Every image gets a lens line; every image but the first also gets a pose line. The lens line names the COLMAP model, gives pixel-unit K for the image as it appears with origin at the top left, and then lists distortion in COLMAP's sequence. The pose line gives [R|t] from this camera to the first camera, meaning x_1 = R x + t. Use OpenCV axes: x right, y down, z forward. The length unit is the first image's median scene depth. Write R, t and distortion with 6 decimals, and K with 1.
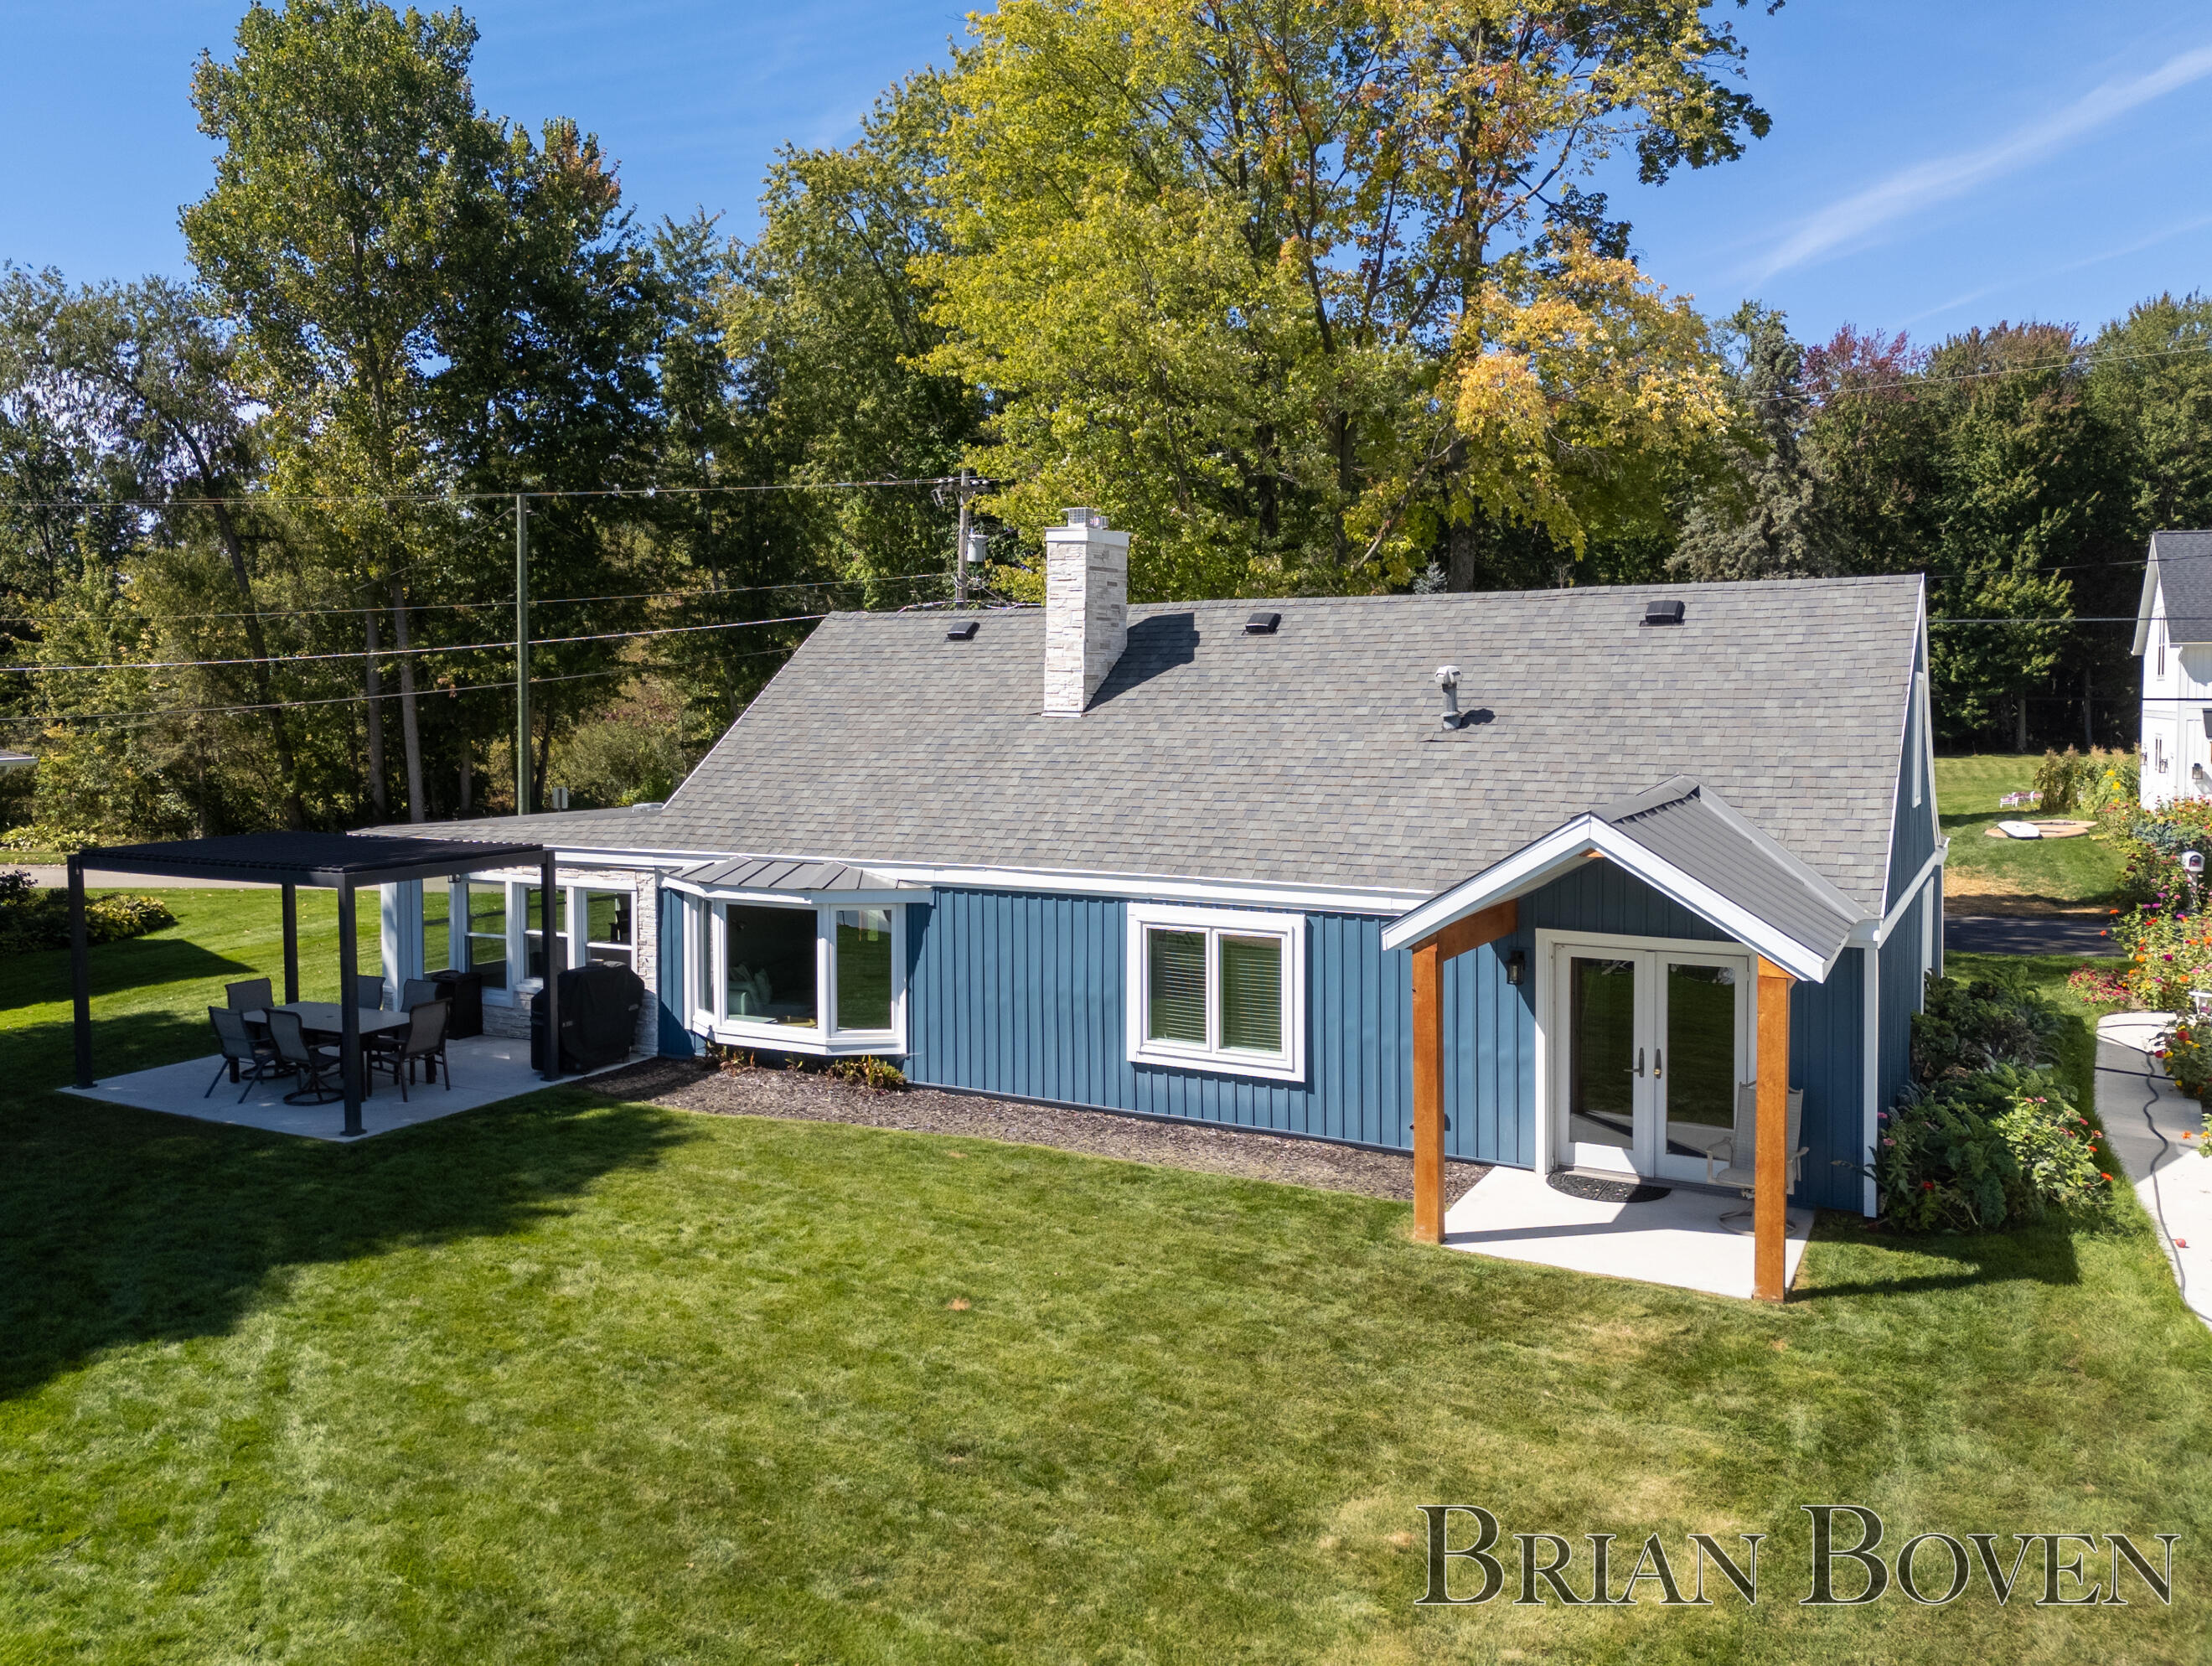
lens RADIAL K [[1709.5, 0, 1054.9], [0, 1709.5, 773.1], [0, 0, 1]] dist [0.067344, -0.056225]
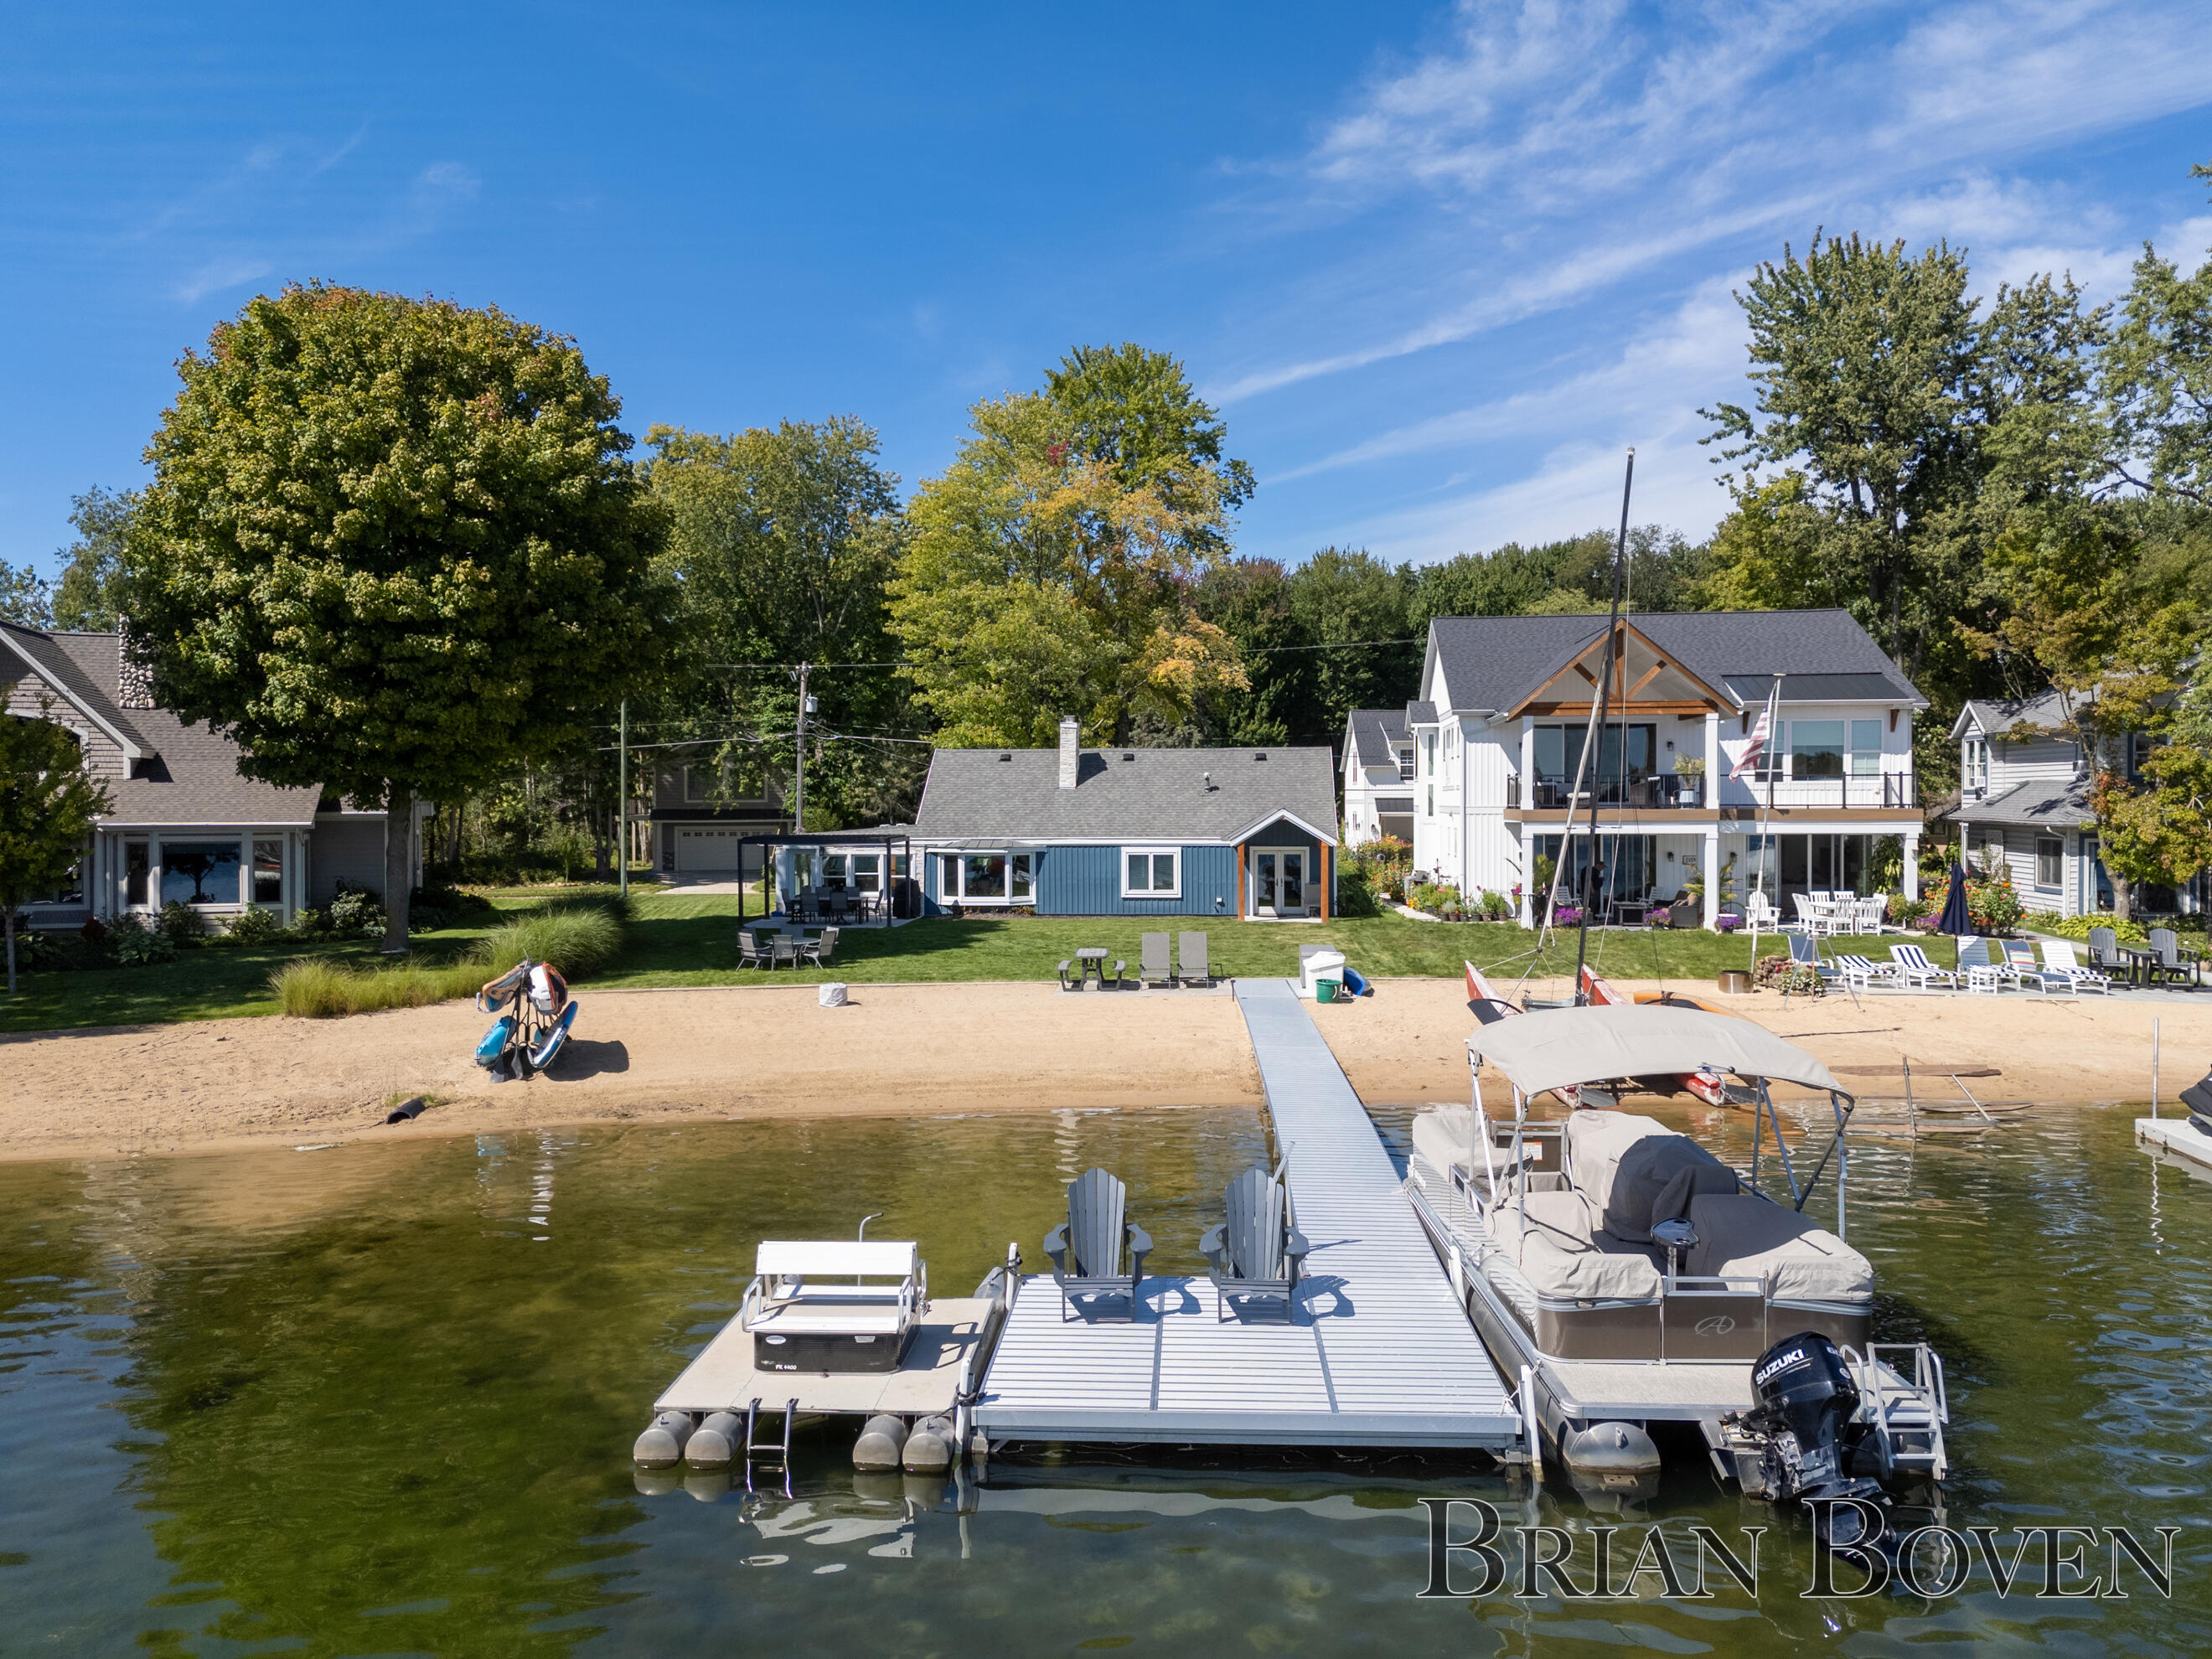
lens RADIAL K [[1599.5, 0, 1107.0], [0, 1599.5, 832.6], [0, 0, 1]] dist [0.083328, -0.078239]
pose [[0.905025, -0.008266, 0.425278, -1.115618], [0.019786, 0.999547, -0.022677, 0.105144], [-0.424898, 0.028938, 0.904779, -1.491127]]
